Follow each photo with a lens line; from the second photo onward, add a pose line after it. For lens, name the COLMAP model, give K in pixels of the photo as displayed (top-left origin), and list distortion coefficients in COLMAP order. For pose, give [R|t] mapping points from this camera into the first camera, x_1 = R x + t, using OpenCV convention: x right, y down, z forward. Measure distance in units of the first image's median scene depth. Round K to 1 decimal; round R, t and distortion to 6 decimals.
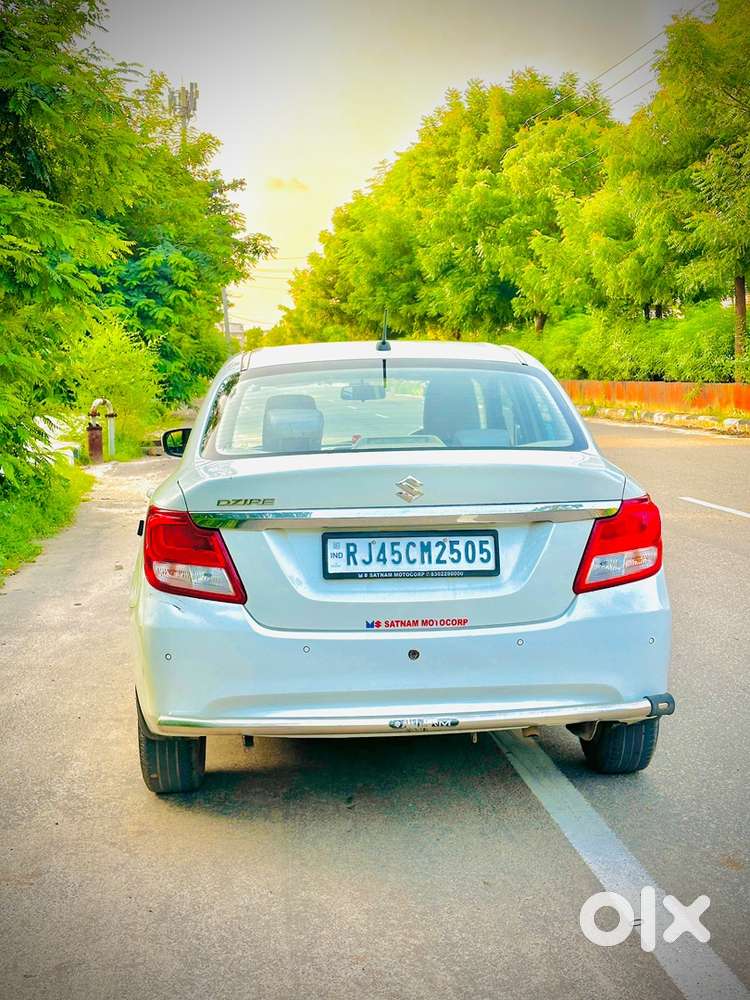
lens RADIAL K [[1304.6, 0, 379.8], [0, 1304.6, 504.2], [0, 0, 1]] dist [0.063346, 0.000000]
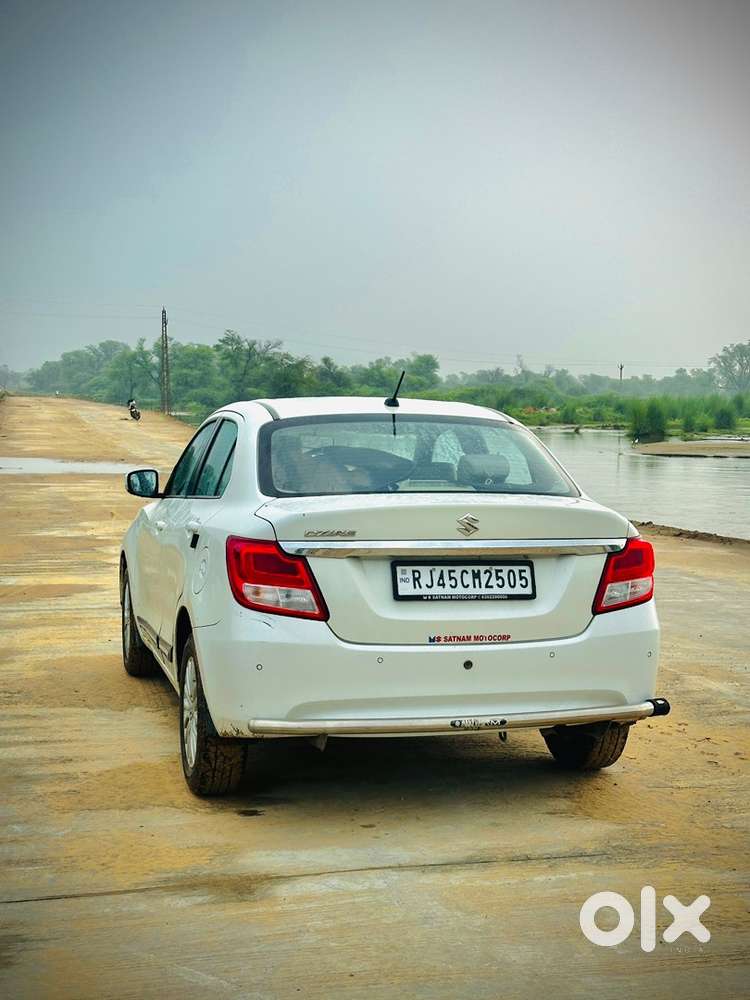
lens RADIAL K [[1304.6, 0, 384.9], [0, 1304.6, 509.6], [0, 0, 1]] dist [0.063346, 0.000000]
pose [[0.979068, 0.023639, 0.202154, -0.287564], [-0.016282, 0.999146, -0.037976, 0.020509], [-0.202879, 0.033890, 0.978617, -0.146719]]
